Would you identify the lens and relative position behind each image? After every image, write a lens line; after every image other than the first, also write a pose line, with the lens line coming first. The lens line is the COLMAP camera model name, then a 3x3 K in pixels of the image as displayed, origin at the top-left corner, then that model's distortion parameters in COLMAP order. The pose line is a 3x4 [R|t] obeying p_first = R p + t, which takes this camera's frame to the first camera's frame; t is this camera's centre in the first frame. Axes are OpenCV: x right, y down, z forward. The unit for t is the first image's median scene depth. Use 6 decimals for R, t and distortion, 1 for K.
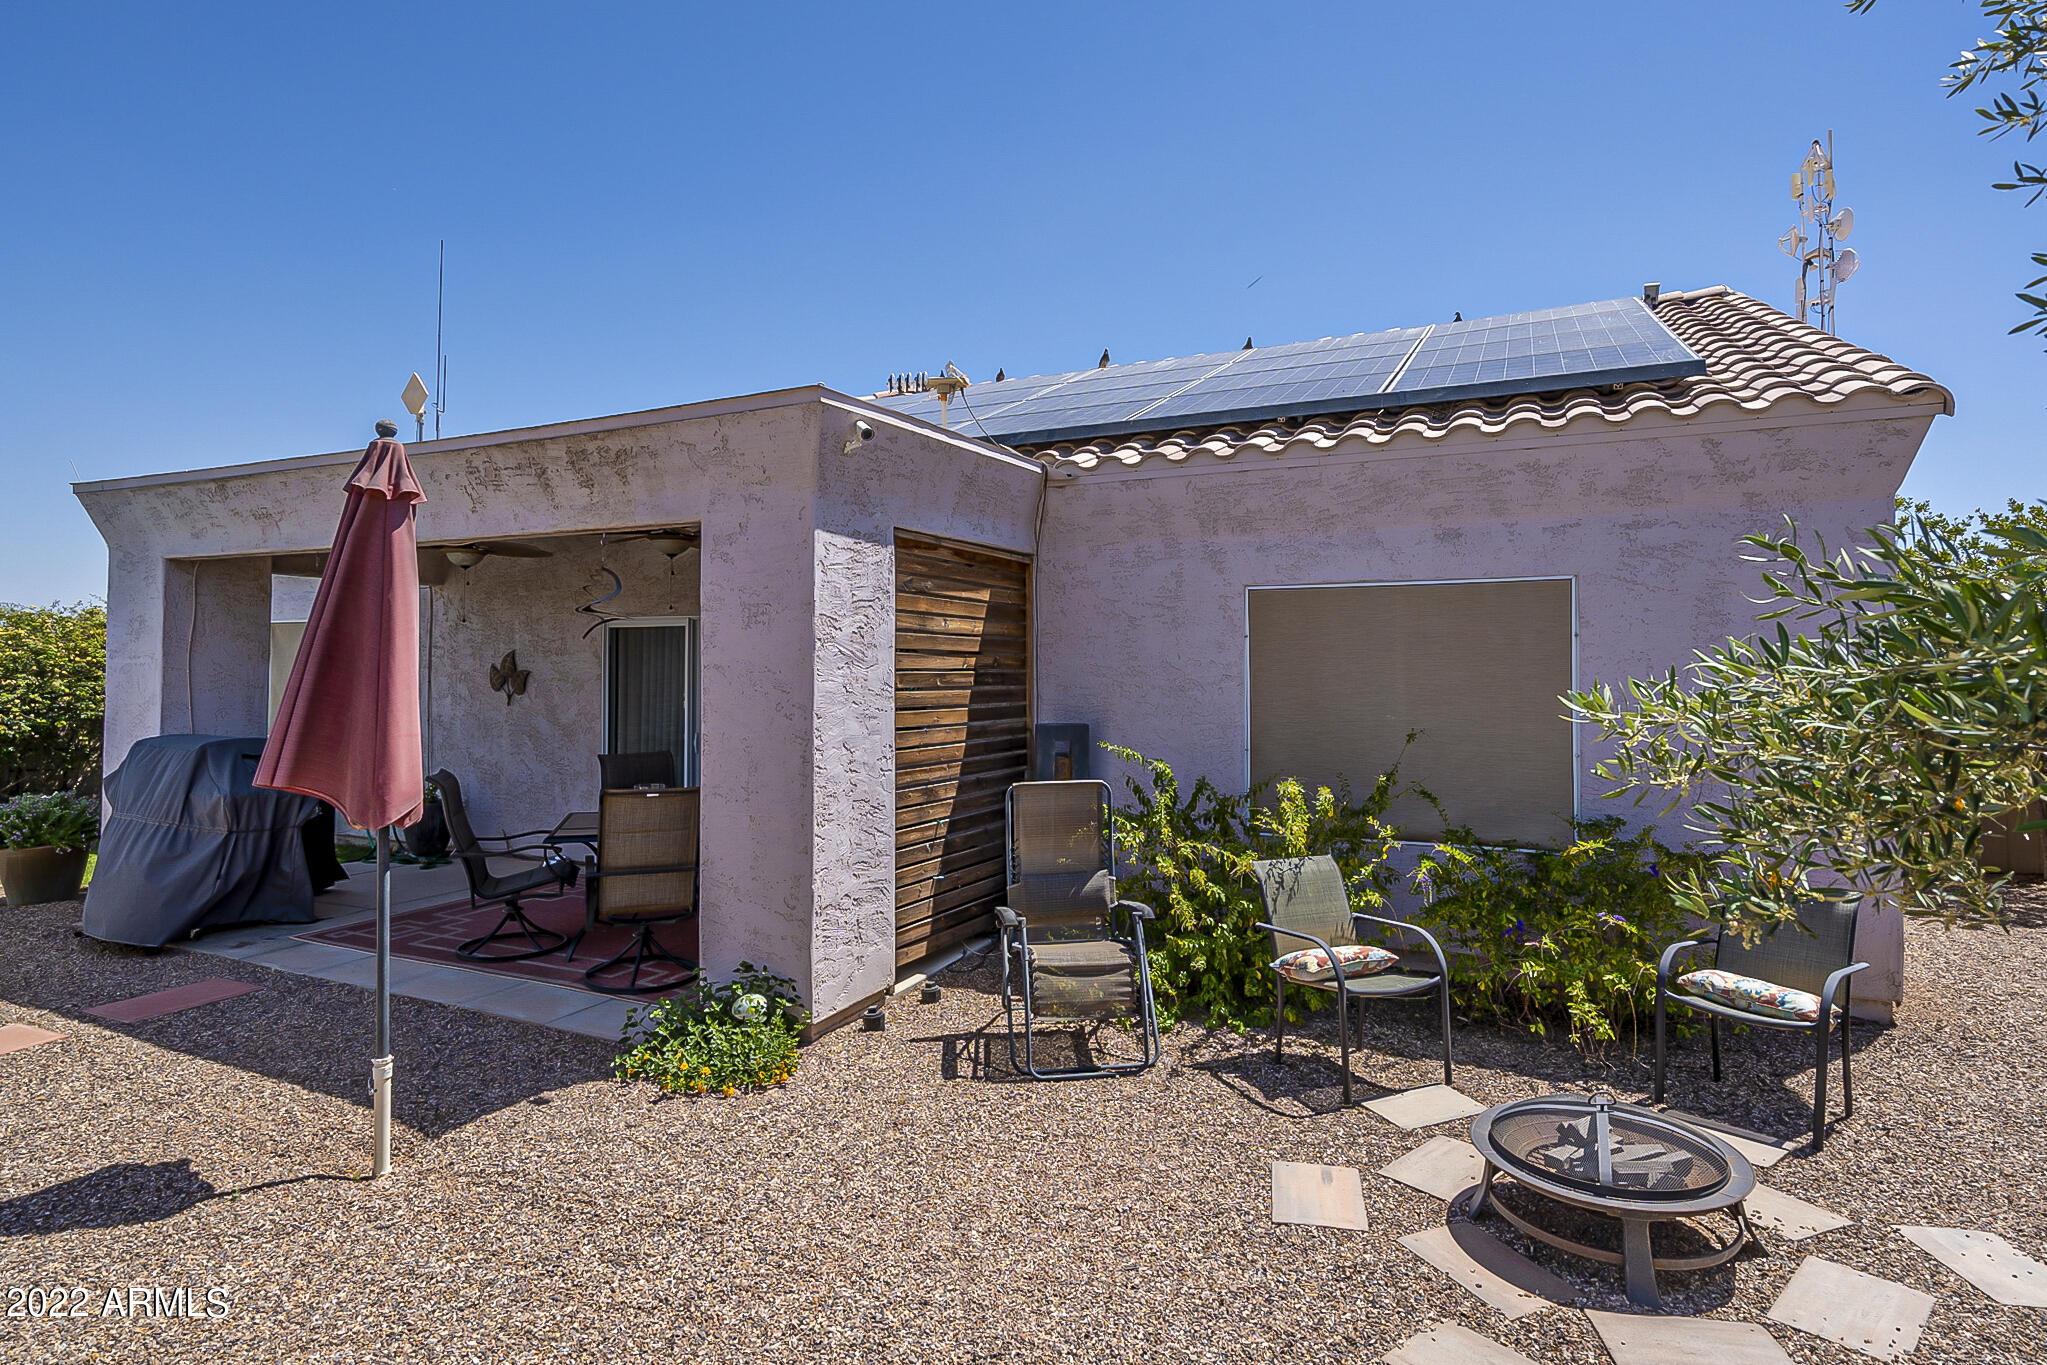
lens RADIAL K [[1066.4, 0, 1049.2], [0, 1066.4, 652.1], [0, 0, 1]] dist [-0.001676, -0.000233]
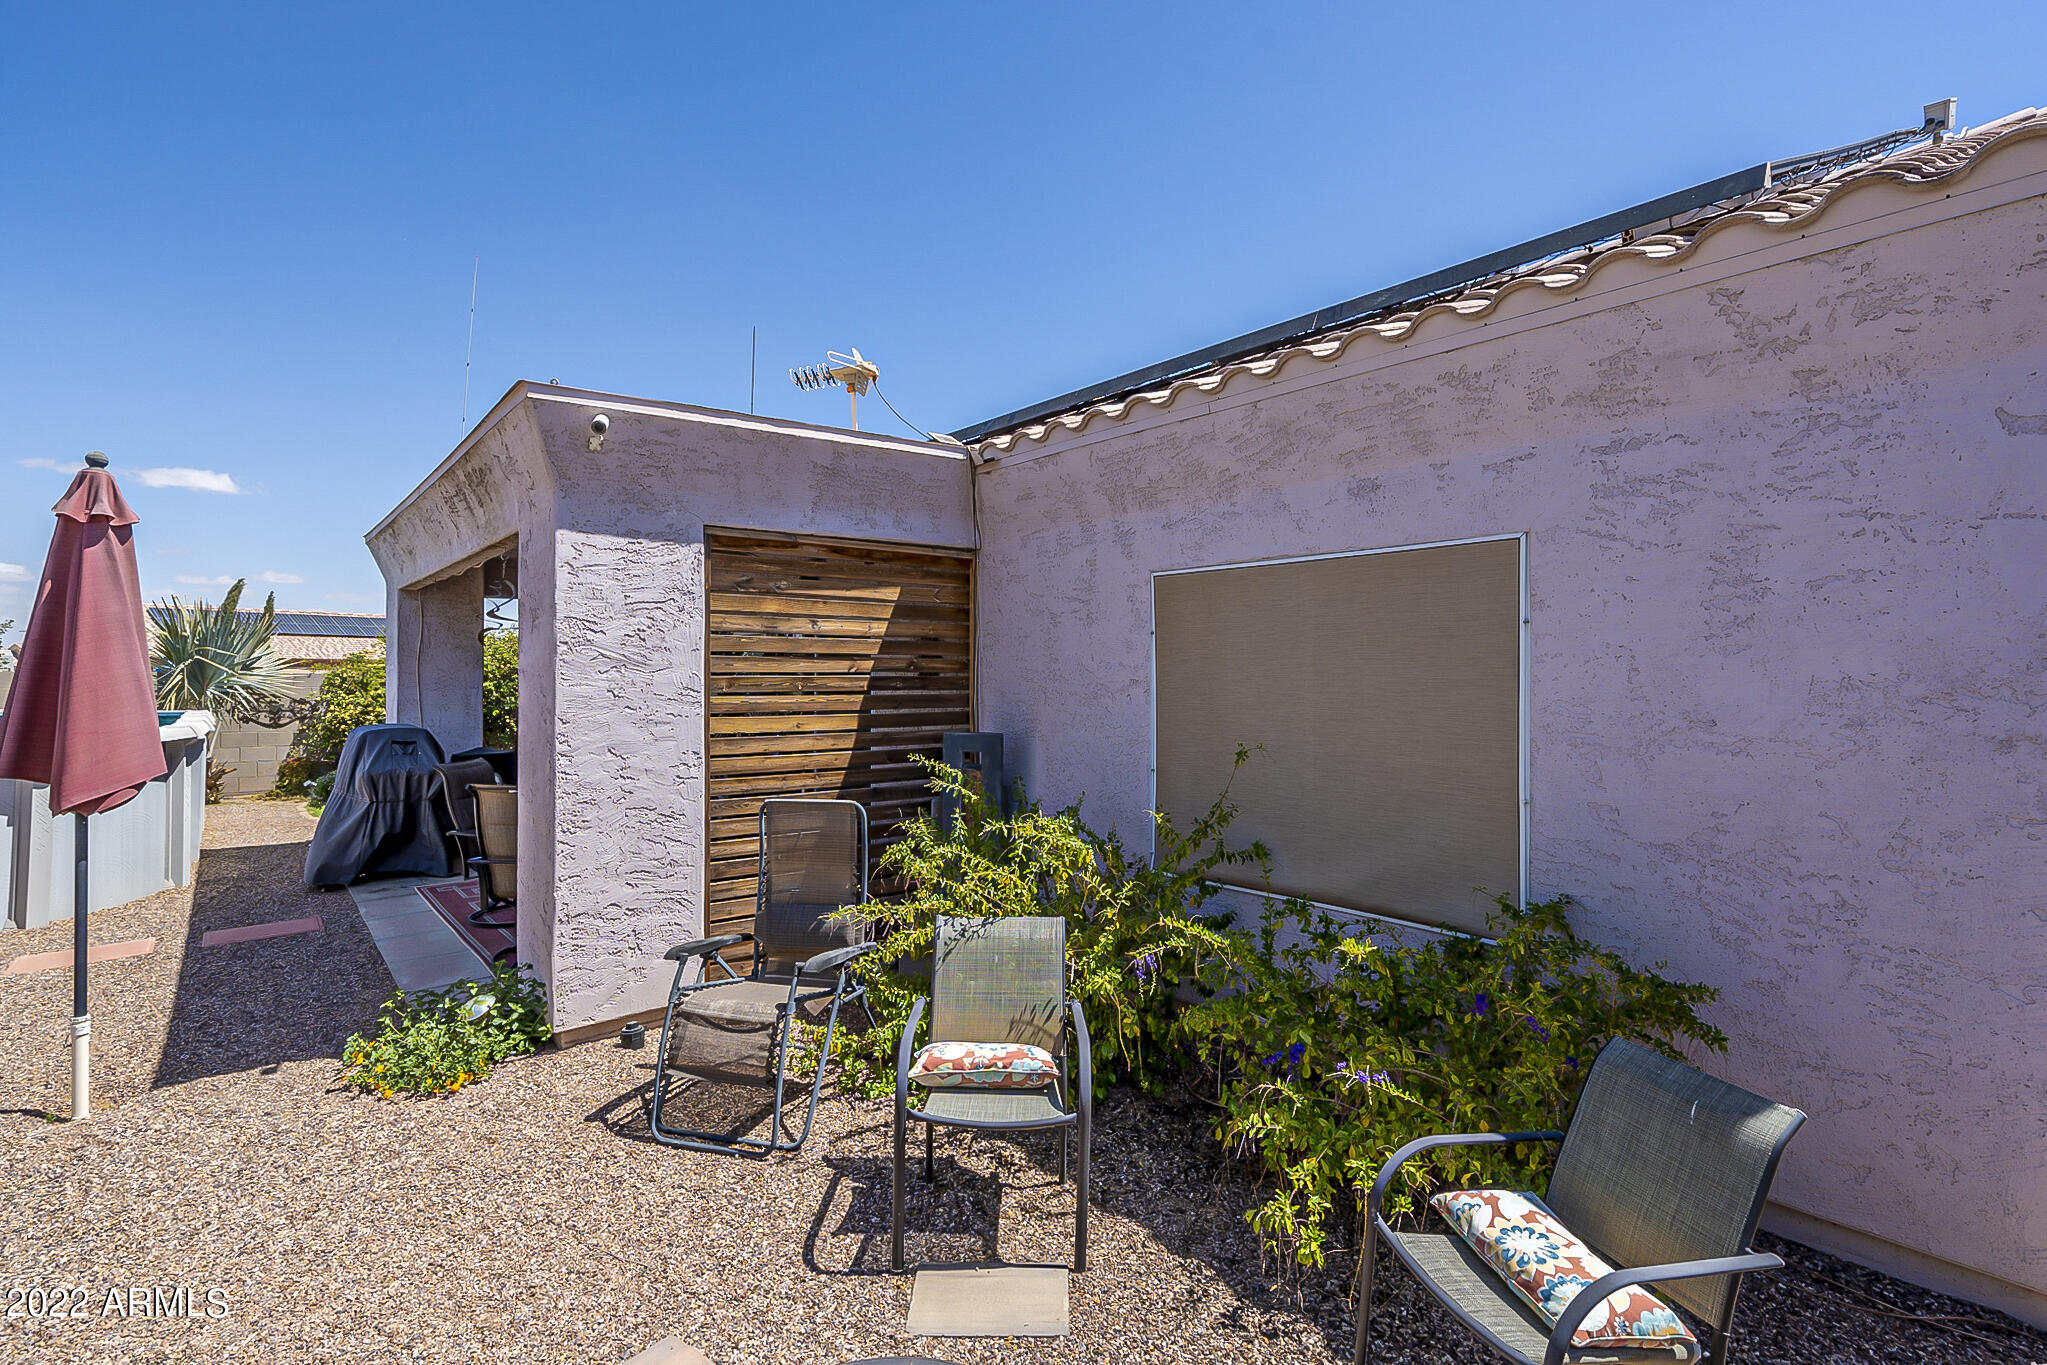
lens RADIAL K [[950.5, 0, 1035.5], [0, 950.5, 674.2], [0, 0, 1]] dist [-0.010631, 0.004879]
pose [[0.909957, -0.000043, -0.414702, 0.456237], [0.007442, 0.999841, 0.016226, 0.005173], [0.414635, -0.017851, 0.909813, 0.327440]]
